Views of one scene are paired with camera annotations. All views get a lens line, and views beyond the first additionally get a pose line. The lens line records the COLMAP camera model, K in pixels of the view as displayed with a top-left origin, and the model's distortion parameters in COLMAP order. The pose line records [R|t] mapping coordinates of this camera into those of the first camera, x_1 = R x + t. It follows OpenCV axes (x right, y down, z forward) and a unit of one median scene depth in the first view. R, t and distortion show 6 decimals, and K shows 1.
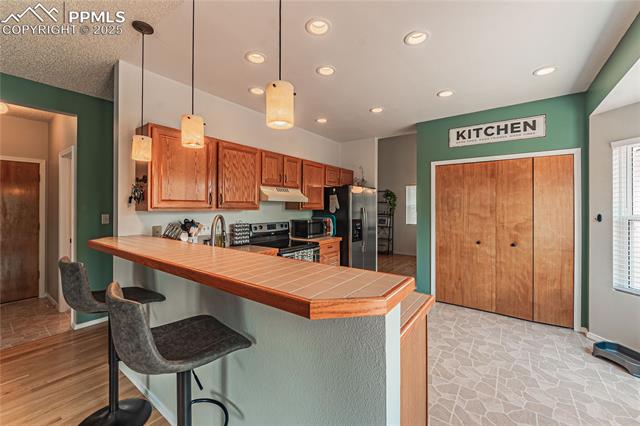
lens RADIAL K [[257.7, 0, 320.2], [0, 257.7, 206.4], [0, 0, 1]] dist [-0.003335, -0.000460]
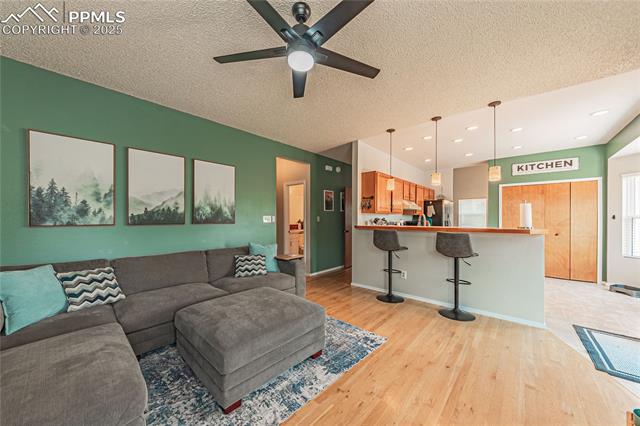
lens RADIAL K [[229.7, 0, 323.0], [0, 229.7, 218.7], [0, 0, 1]] dist [0.001583, -0.000094]
pose [[0.996531, 0.000025, -0.083223, -0.638114], [0.000320, 0.999991, 0.004126, 0.040116], [0.083223, -0.004138, 0.996522, -0.614797]]
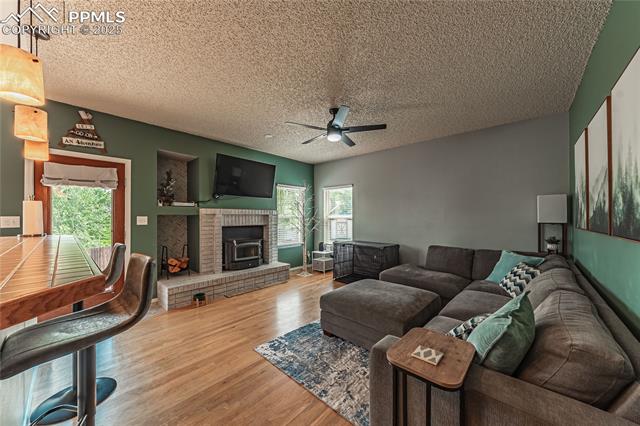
lens RADIAL K [[229.7, 0, 320.0], [0, 229.7, 215.2], [0, 0, 1]] dist [0.001583, -0.000094]
pose [[-0.994386, -0.000874, 0.105807, -0.760426], [-0.002151, 0.999926, -0.011953, 0.033493], [-0.105788, -0.012114, -0.994315, 0.764925]]
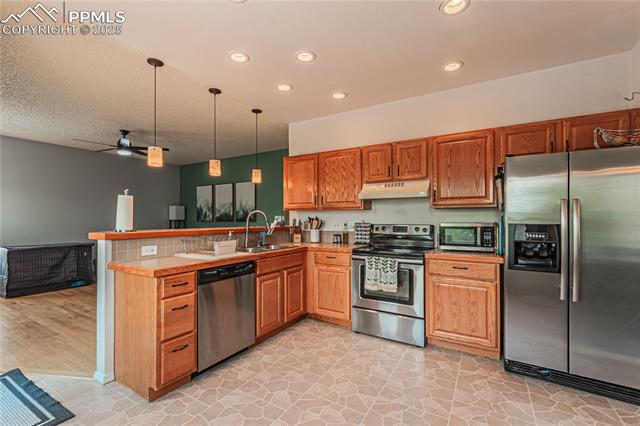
lens RADIAL K [[286.3, 0, 324.0], [0, 286.3, 217.9], [0, 0, 1]] dist [0.001125, -0.000403]
pose [[0.103622, -0.005389, -0.994602, 0.786882], [-0.000066, 0.999985, -0.005425, 0.050778], [0.994617, 0.000628, 0.103620, 0.699677]]
